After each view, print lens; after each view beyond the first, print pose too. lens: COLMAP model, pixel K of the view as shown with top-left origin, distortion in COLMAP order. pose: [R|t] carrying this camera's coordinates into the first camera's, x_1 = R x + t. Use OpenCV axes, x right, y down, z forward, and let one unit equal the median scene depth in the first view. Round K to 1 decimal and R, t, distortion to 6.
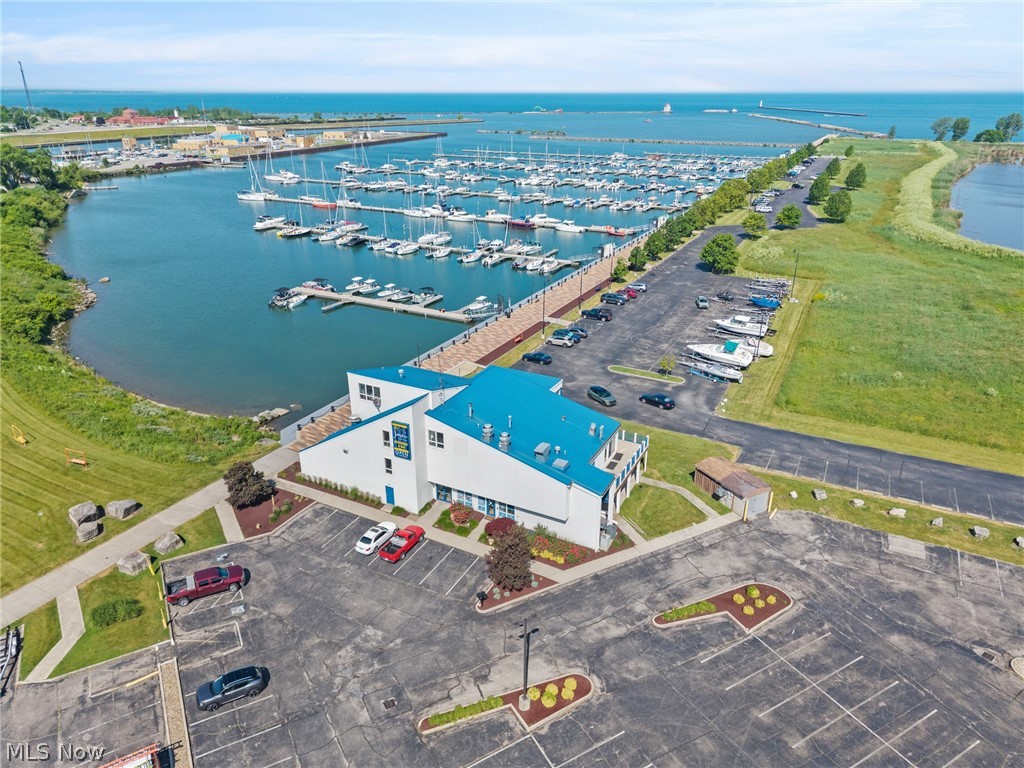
lens RADIAL K [[702.0, 0, 511.2], [0, 702.0, 379.4], [0, 0, 1]] dist [-0.005495, -0.014929]
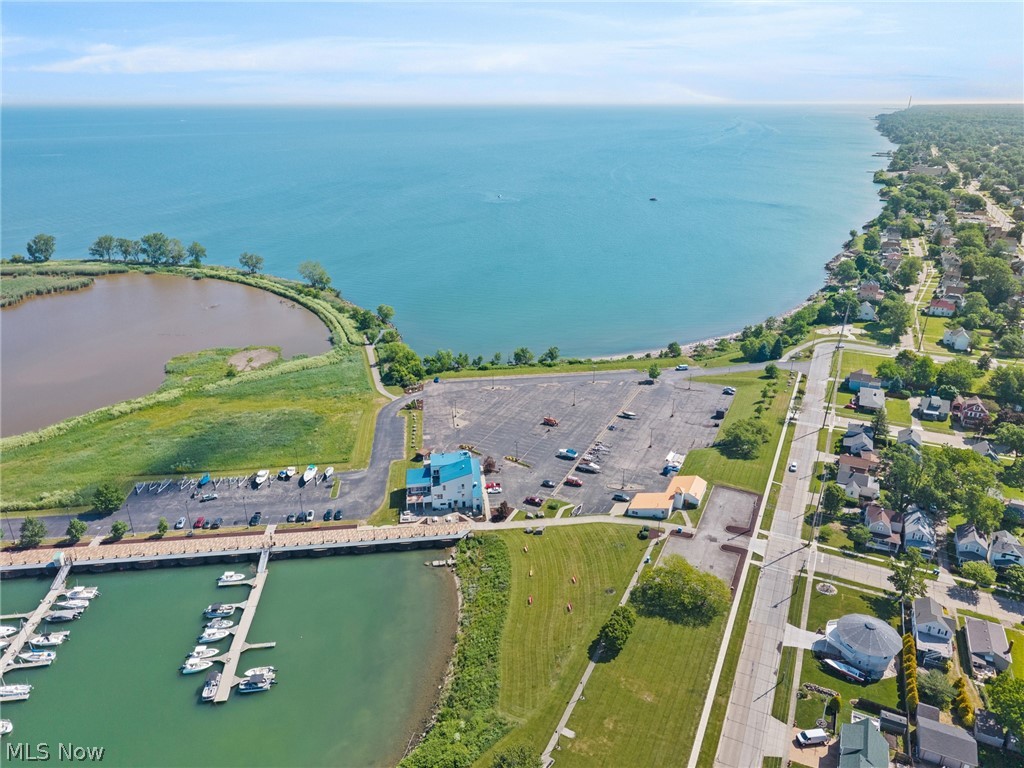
lens RADIAL K [[702.0, 0, 512.8], [0, 702.0, 384.0], [0, 0, 1]] dist [-0.005495, -0.014929]
pose [[-0.579524, -0.291373, 0.761087, -1.590538], [0.314336, 0.781717, 0.538620, -1.193172], [-0.751894, 0.551381, -0.361435, 1.080985]]
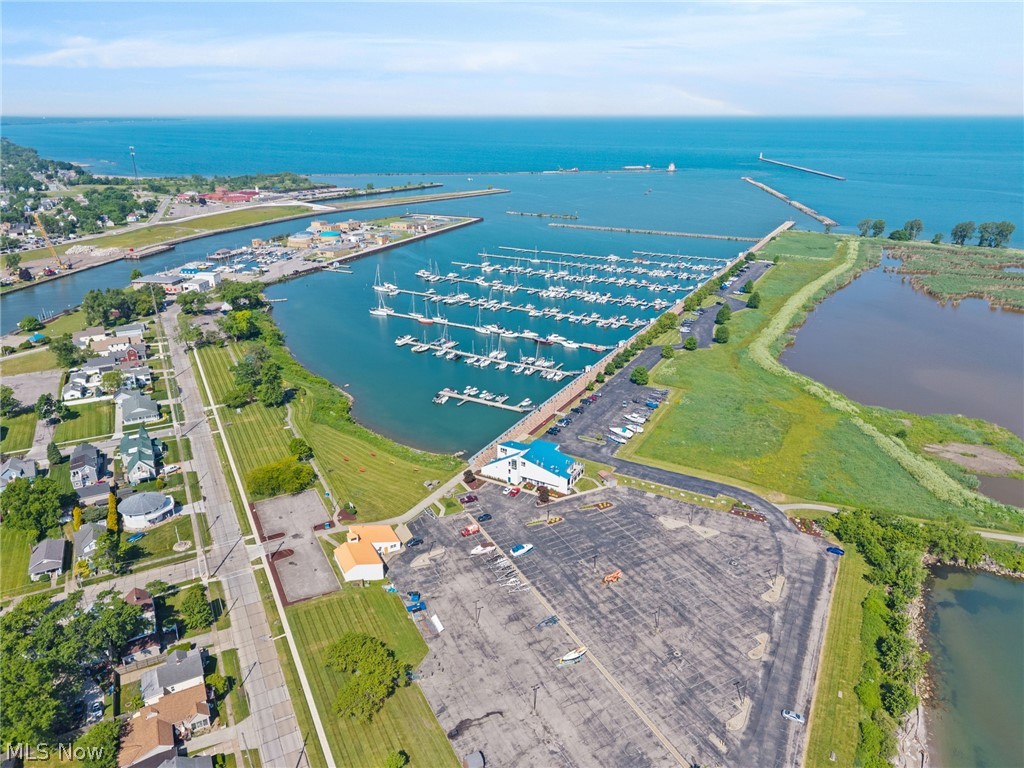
lens RADIAL K [[702.0, 0, 512.8], [0, 702.0, 385.7], [0, 0, 1]] dist [-0.005495, -0.014929]
pose [[0.999739, 0.010647, -0.020237, -0.053900], [-0.011034, 0.999756, -0.019133, -0.147223], [0.020028, 0.019351, 0.999612, -1.555018]]
